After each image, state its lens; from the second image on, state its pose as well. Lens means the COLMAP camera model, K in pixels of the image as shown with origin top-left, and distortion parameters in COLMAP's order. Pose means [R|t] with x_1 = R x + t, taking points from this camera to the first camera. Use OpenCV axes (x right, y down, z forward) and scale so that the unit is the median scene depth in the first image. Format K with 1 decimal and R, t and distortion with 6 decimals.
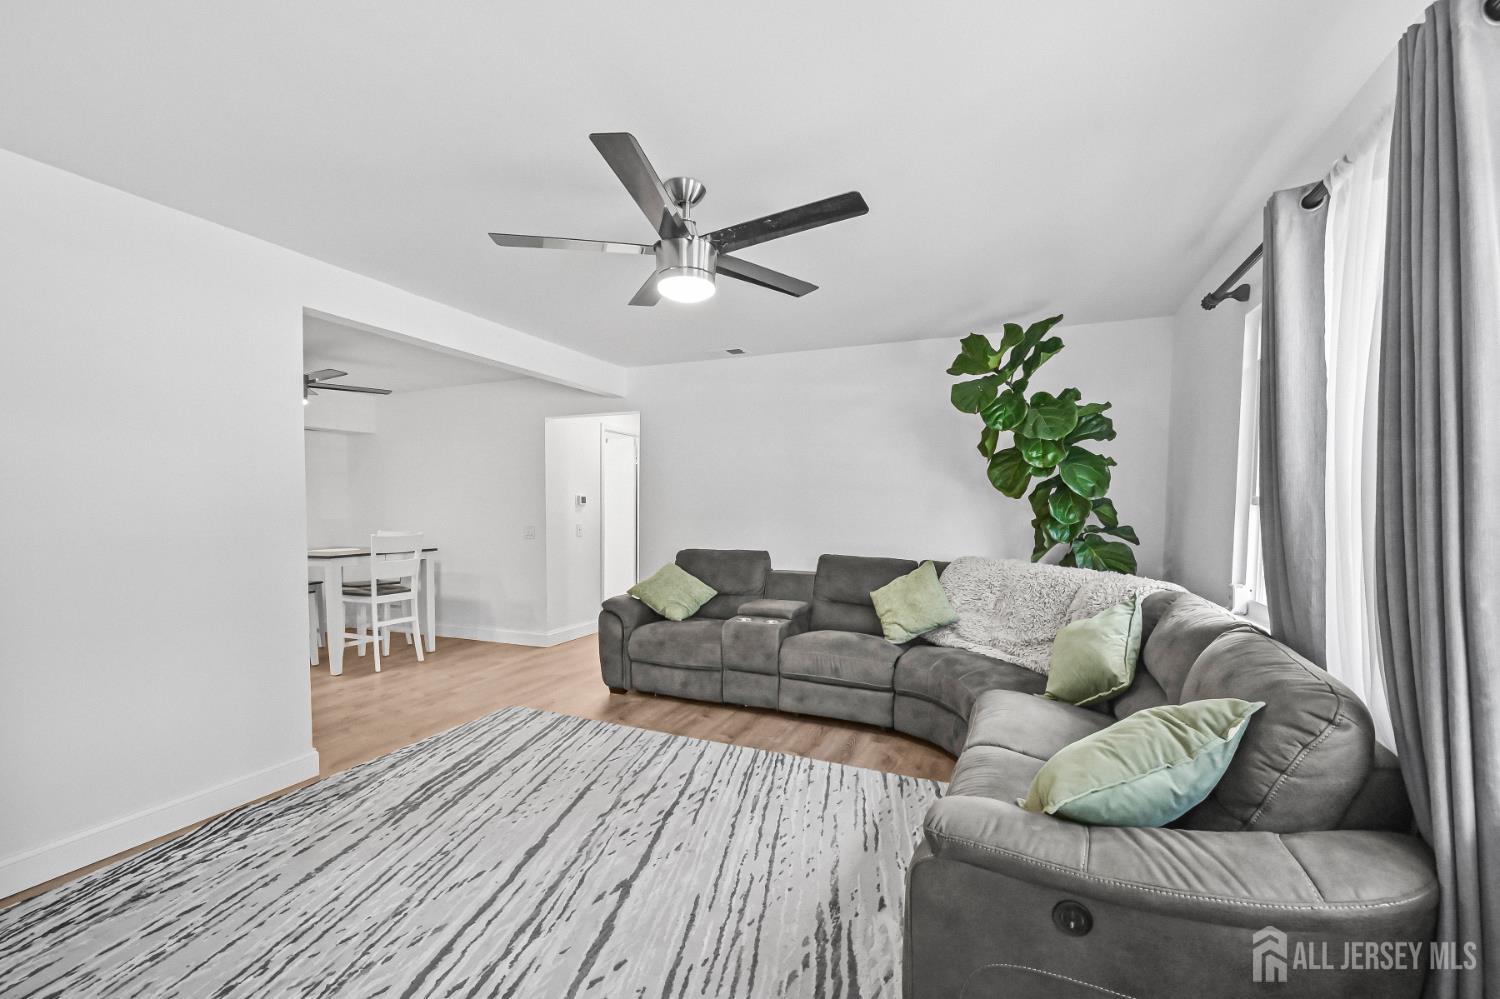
lens RADIAL K [[605.8, 0, 749.9], [0, 605.8, 498.9], [0, 0, 1]] dist [-0.000289, 0.000847]
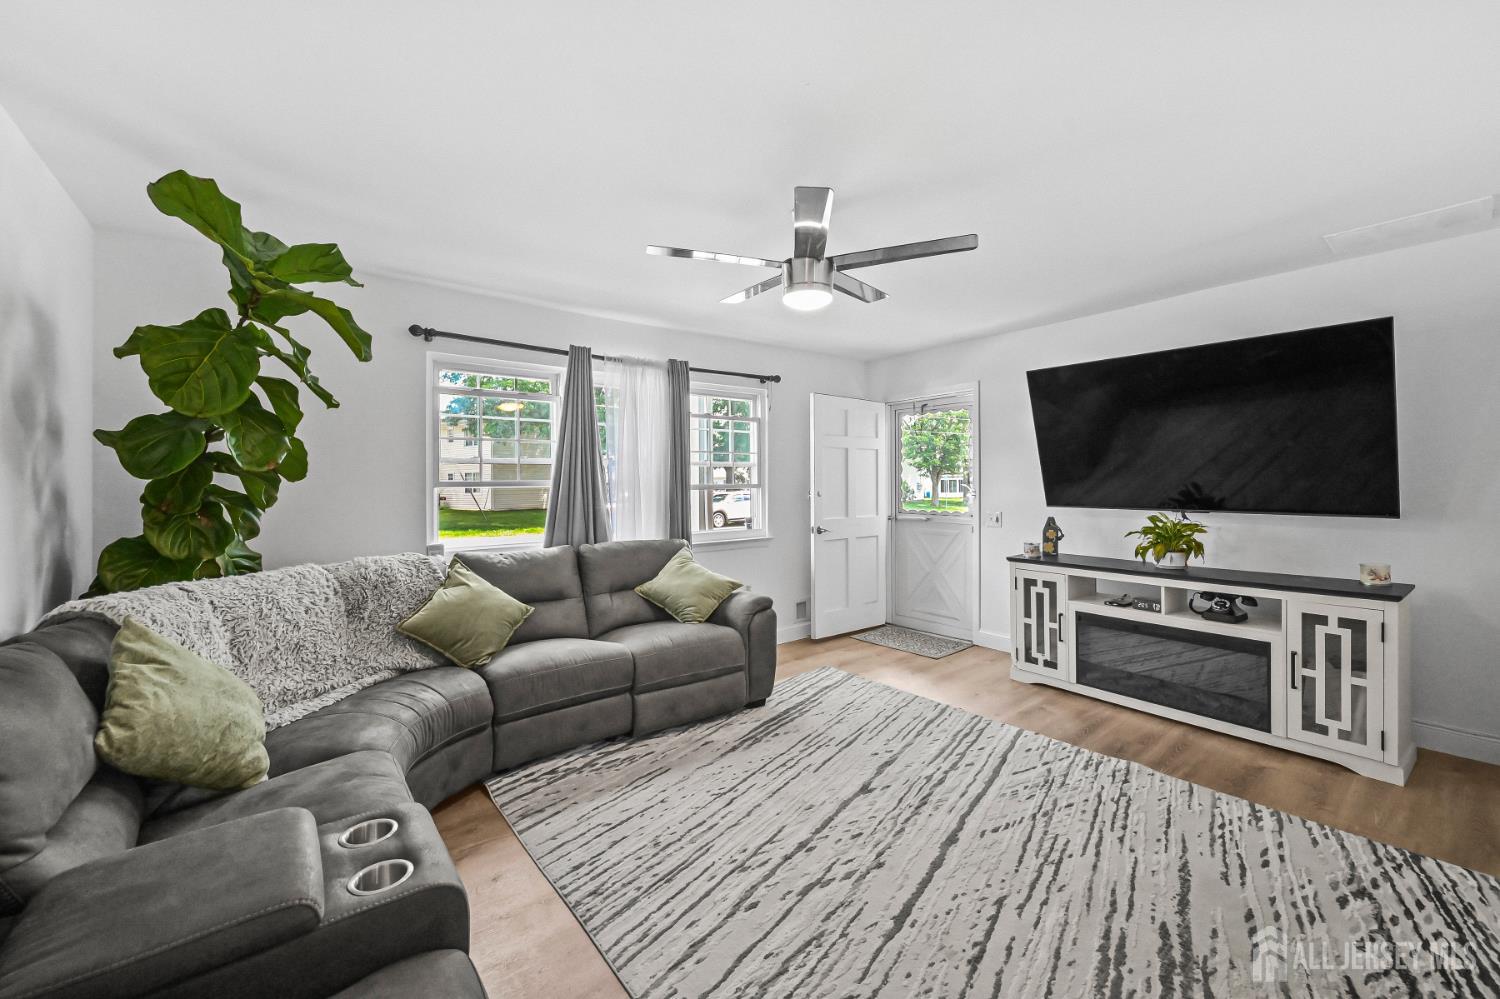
lens RADIAL K [[605.8, 0, 751.8], [0, 605.8, 490.6], [0, 0, 1]] dist [-0.000289, 0.000847]
pose [[-0.886144, 0.002332, 0.463403, -0.504543], [0.003908, 0.999989, 0.002440, 0.013849], [-0.463393, 0.003974, -0.886144, 1.927077]]
